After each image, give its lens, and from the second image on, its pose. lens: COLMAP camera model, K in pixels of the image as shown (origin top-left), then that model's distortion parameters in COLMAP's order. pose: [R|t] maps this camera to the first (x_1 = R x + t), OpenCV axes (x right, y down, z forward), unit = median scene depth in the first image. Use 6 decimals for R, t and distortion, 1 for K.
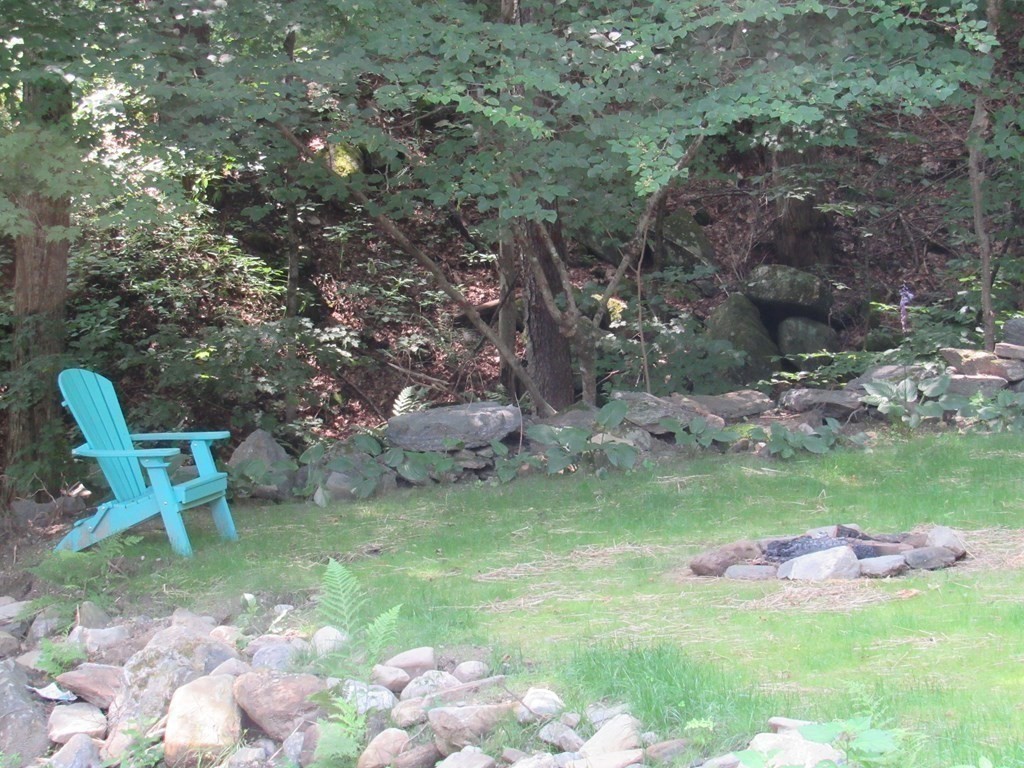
lens RADIAL K [[3359.3, 0, 512.0], [0, 3359.3, 389.1], [0, 0, 1]] dist [0.225878, 0.000000]
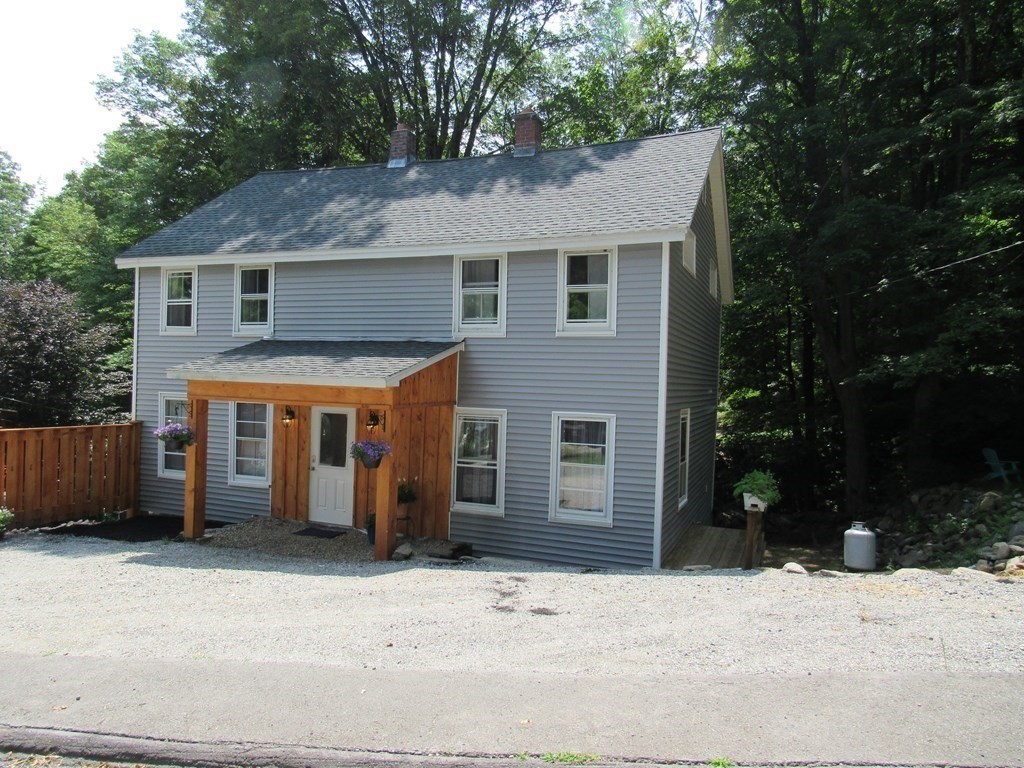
lens RADIAL K [[731.3, 0, 510.6], [0, 731.3, 382.5], [0, 0, 1]] dist [-0.030997, 0.019289]
pose [[0.679349, 0.006649, -0.733785, 0.198969], [-0.074559, 0.995409, -0.060008, 0.015121], [0.730017, 0.095476, 0.676727, -0.366514]]
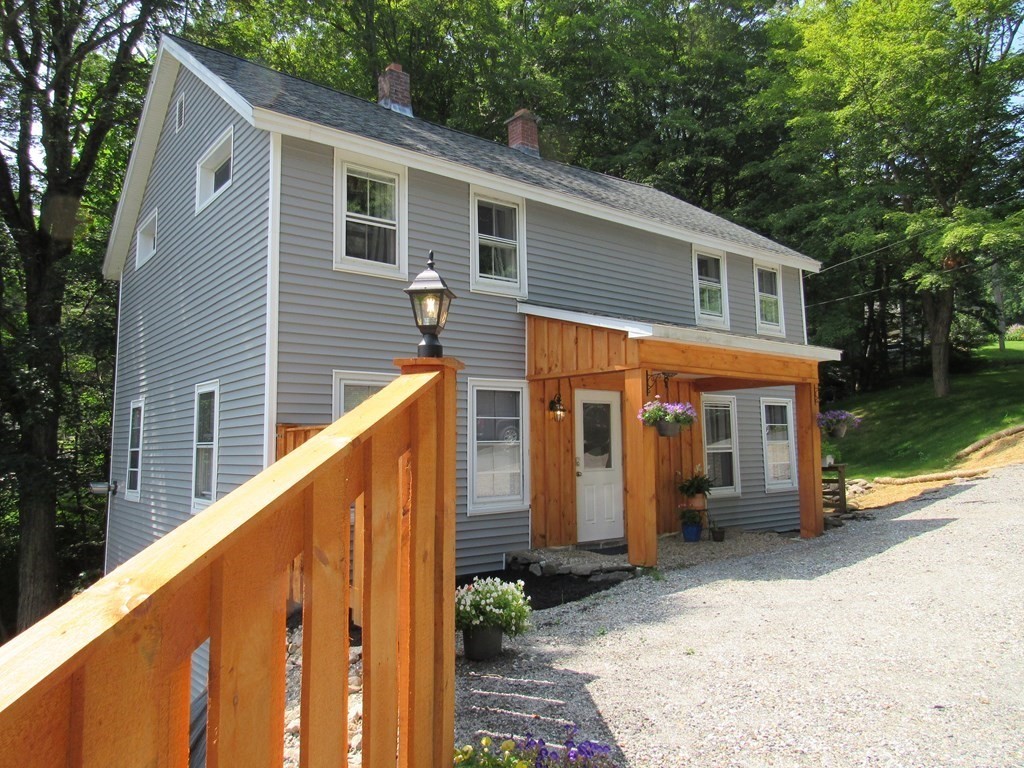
lens RADIAL K [[731.3, 0, 514.9], [0, 731.3, 382.1], [0, 0, 1]] dist [-0.030997, 0.019289]
pose [[0.972949, -0.008818, 0.230854, -0.520159], [0.048060, 0.985135, -0.164923, 0.080896], [-0.225968, 0.171556, 0.958909, -0.529151]]
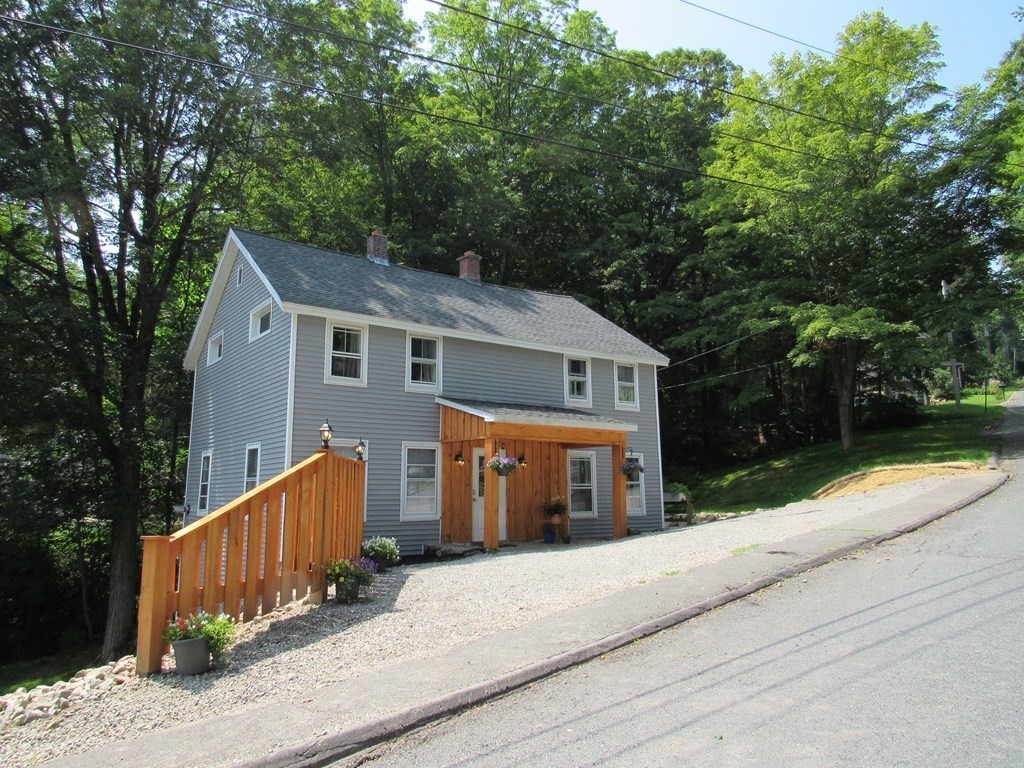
lens RADIAL K [[731.3, 0, 521.5], [0, 731.3, 384.9], [0, 0, 1]] dist [-0.030997, 0.019289]
pose [[0.979835, 0.008495, 0.199628, -0.477696], [0.037188, 0.973885, -0.223974, 0.121384], [-0.196318, 0.226881, 0.953931, -0.860654]]
